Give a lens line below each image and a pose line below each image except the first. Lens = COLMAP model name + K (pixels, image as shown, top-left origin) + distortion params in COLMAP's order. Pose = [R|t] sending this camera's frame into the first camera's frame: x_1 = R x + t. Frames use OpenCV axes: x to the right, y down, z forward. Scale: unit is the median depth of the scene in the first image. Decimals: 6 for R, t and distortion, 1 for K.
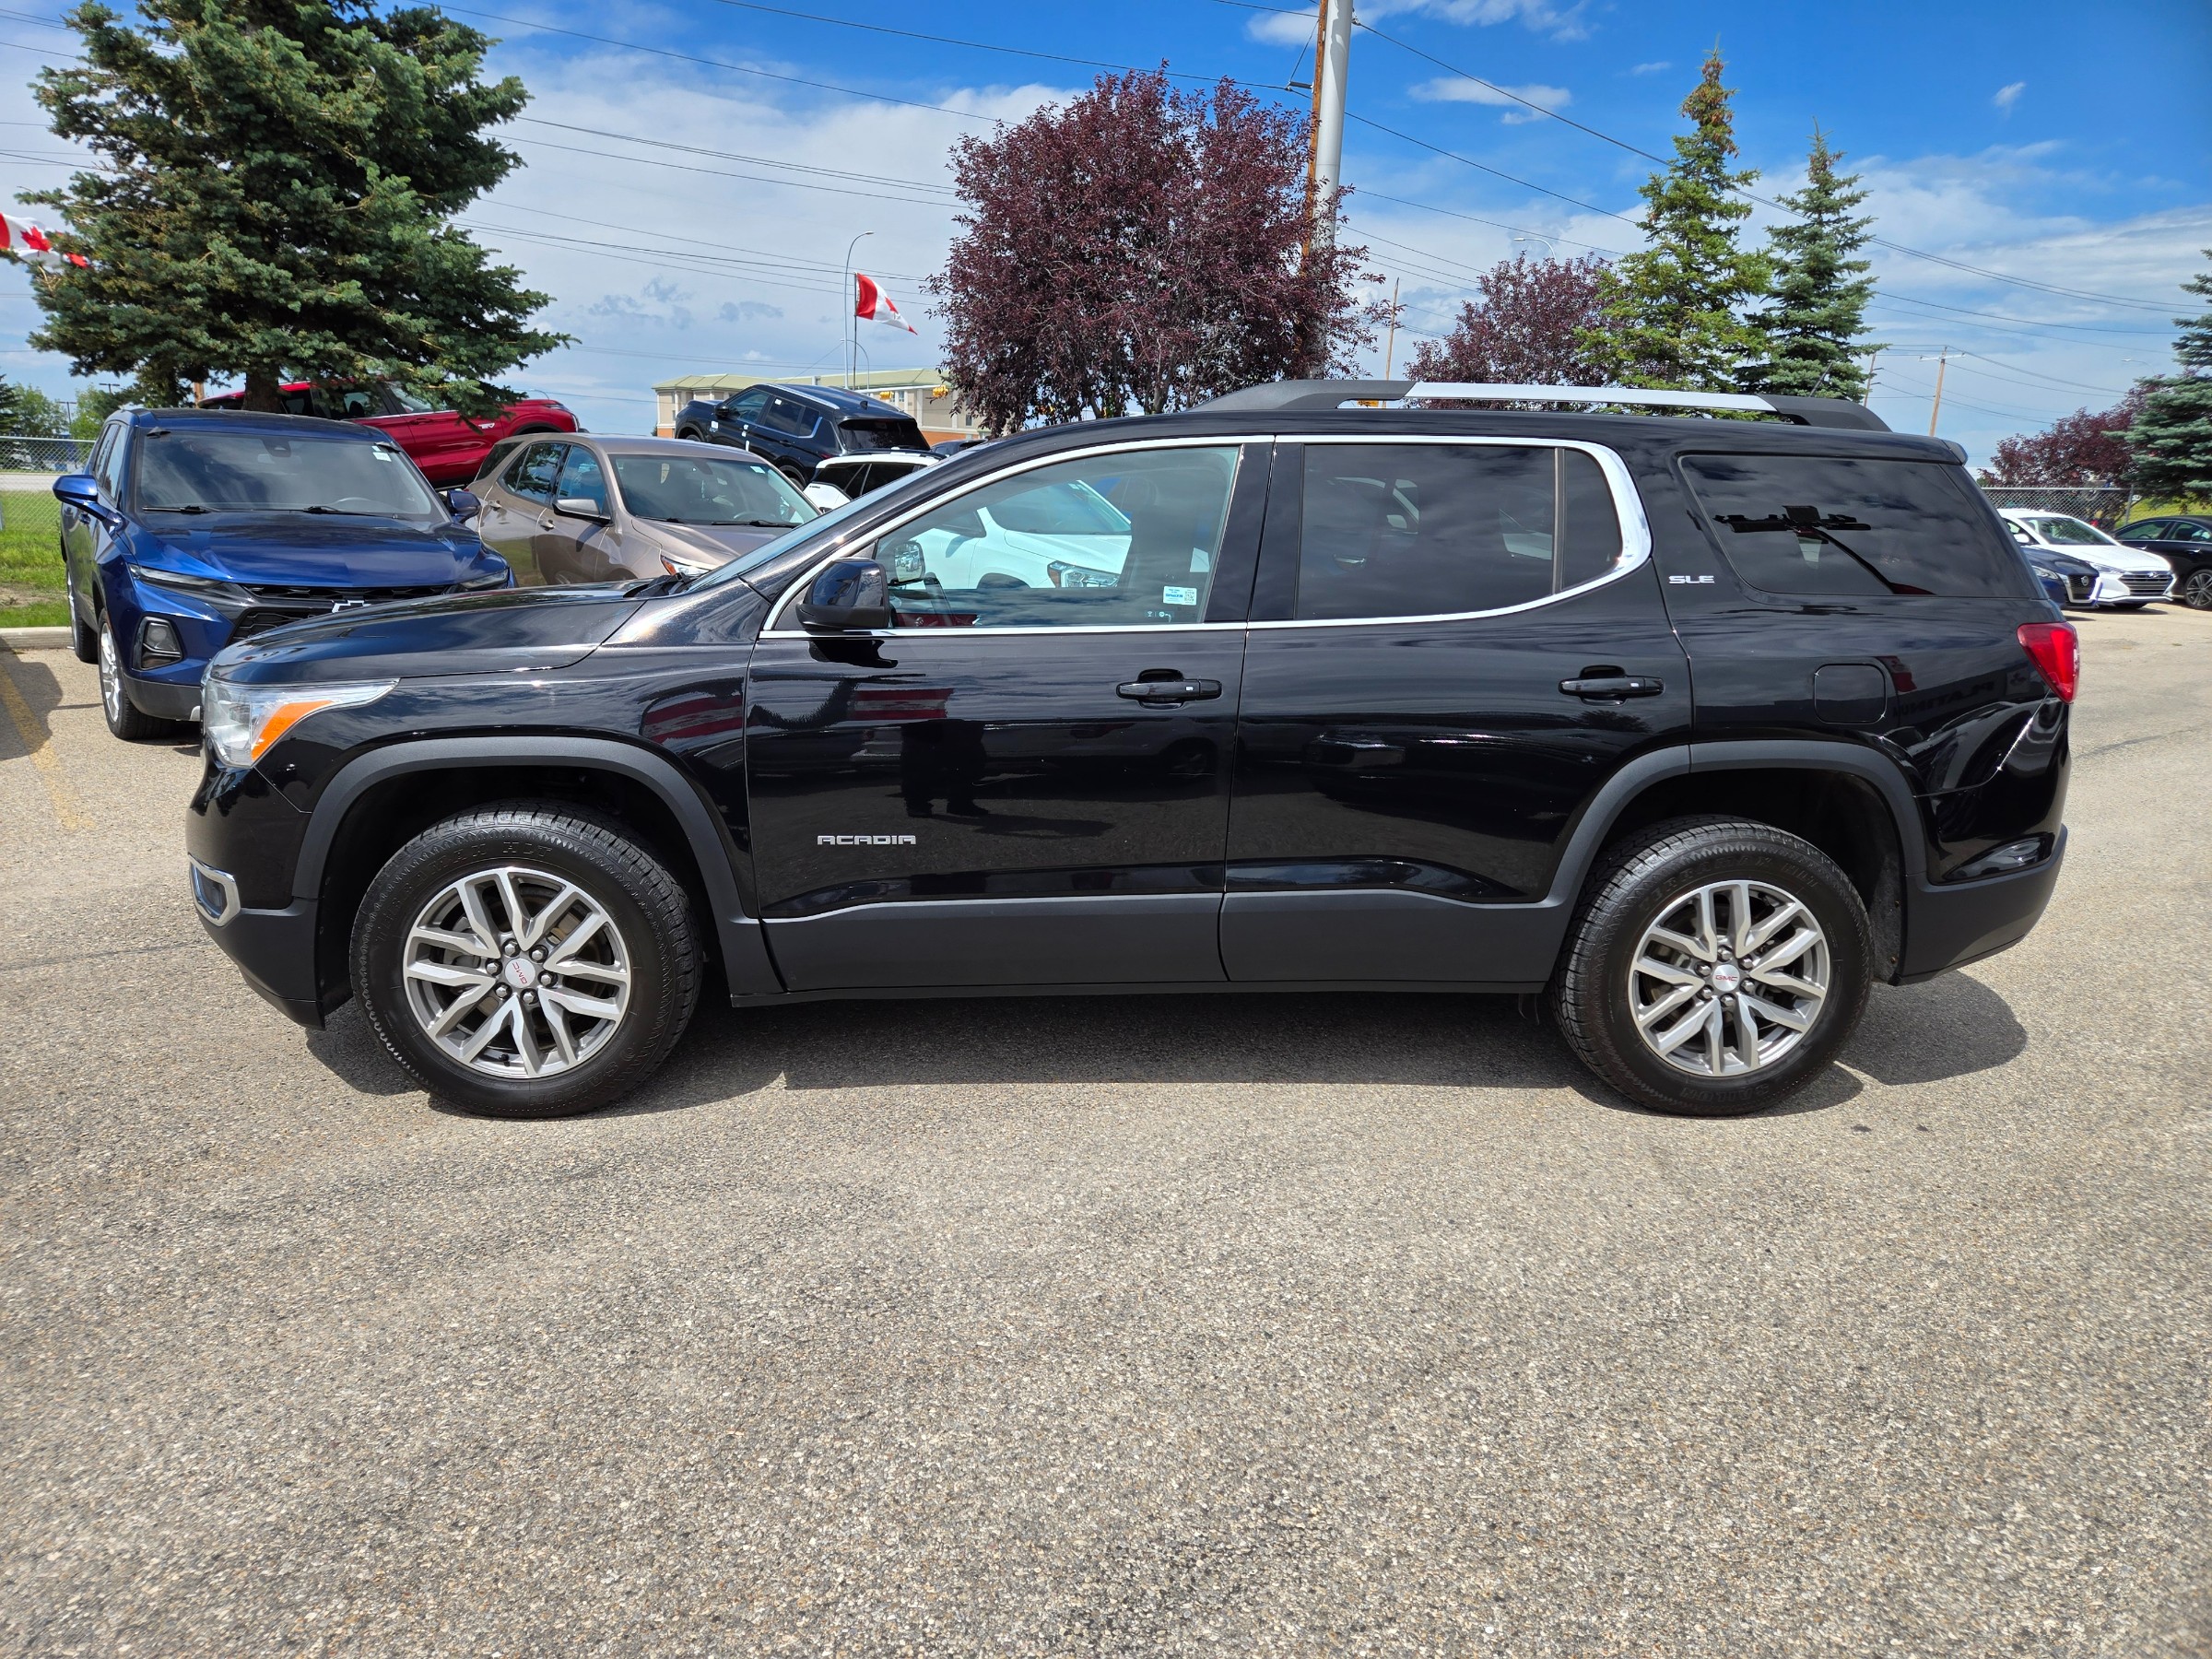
lens RADIAL K [[1548.3, 0, 1106.0], [0, 1548.3, 829.5], [0, 0, 1]] dist [0.087409, -0.085910]
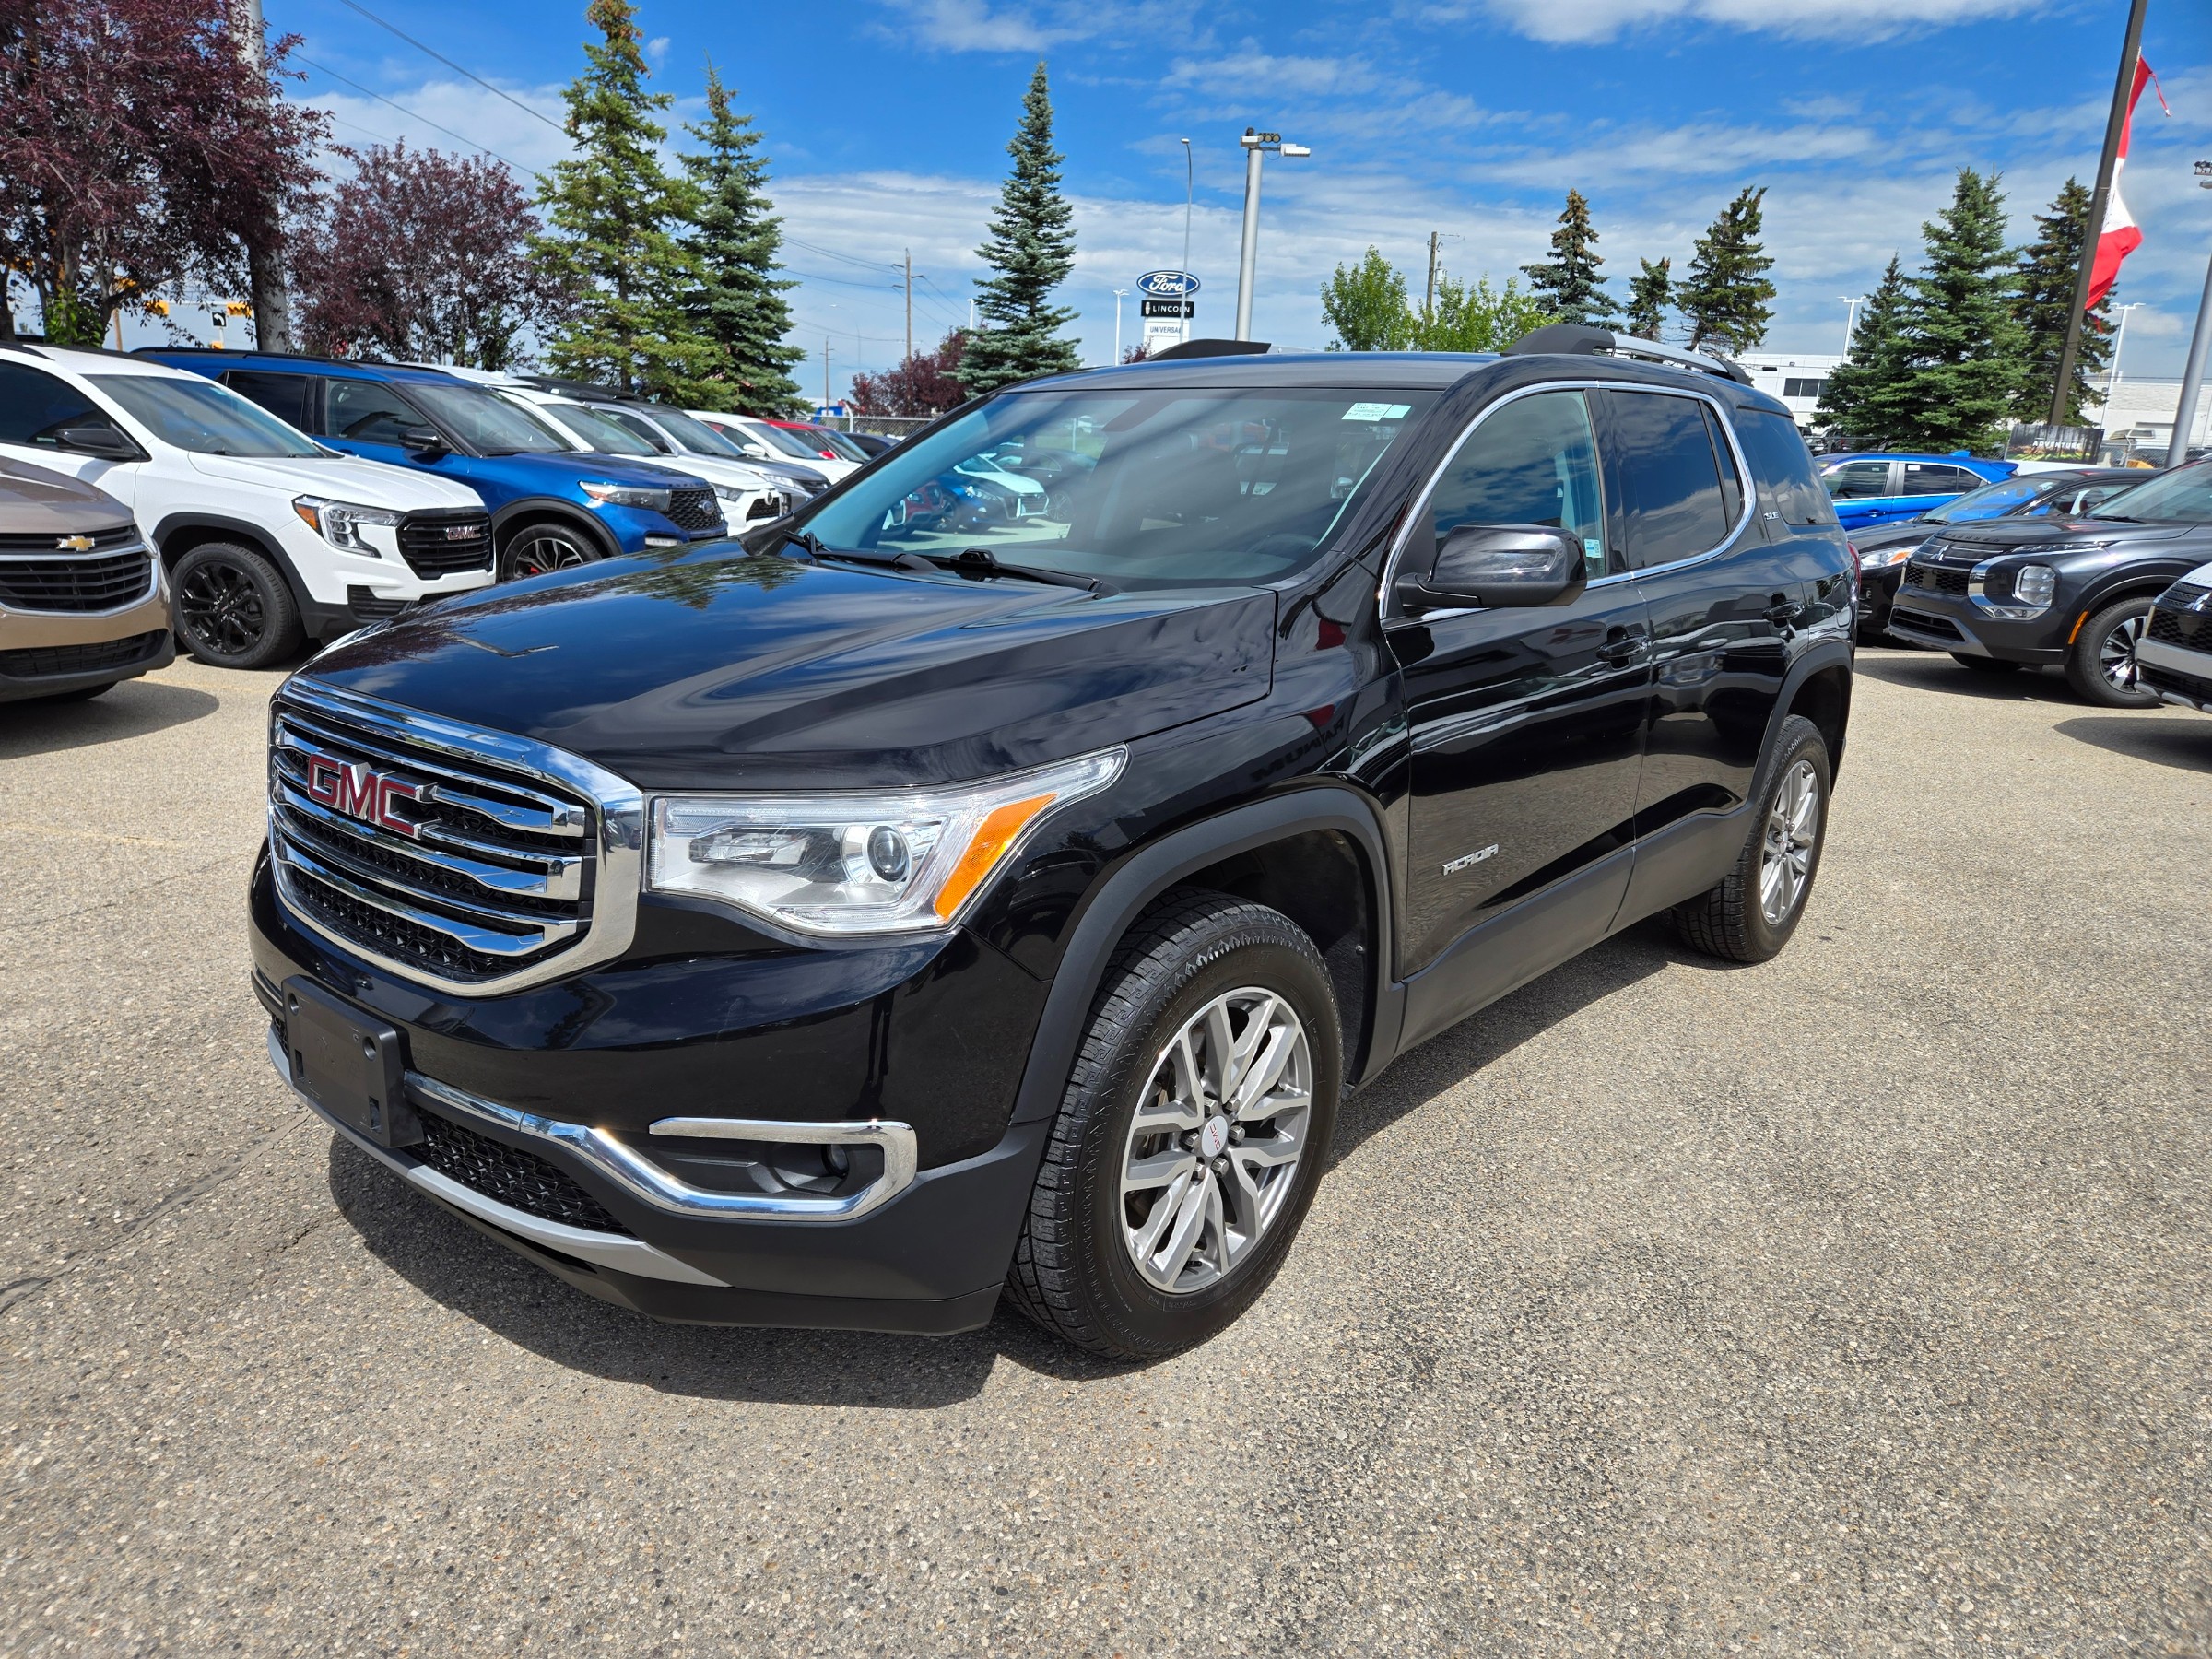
lens RADIAL K [[1511.8, 0, 1088.9], [0, 1511.8, 826.6], [0, 0, 1]] dist [0.068761, -0.065320]
pose [[0.705529, -0.168637, 0.688325, -0.157894], [0.129161, 0.985606, 0.109081, -0.023196], [-0.696812, 0.011945, 0.717155, 0.101549]]
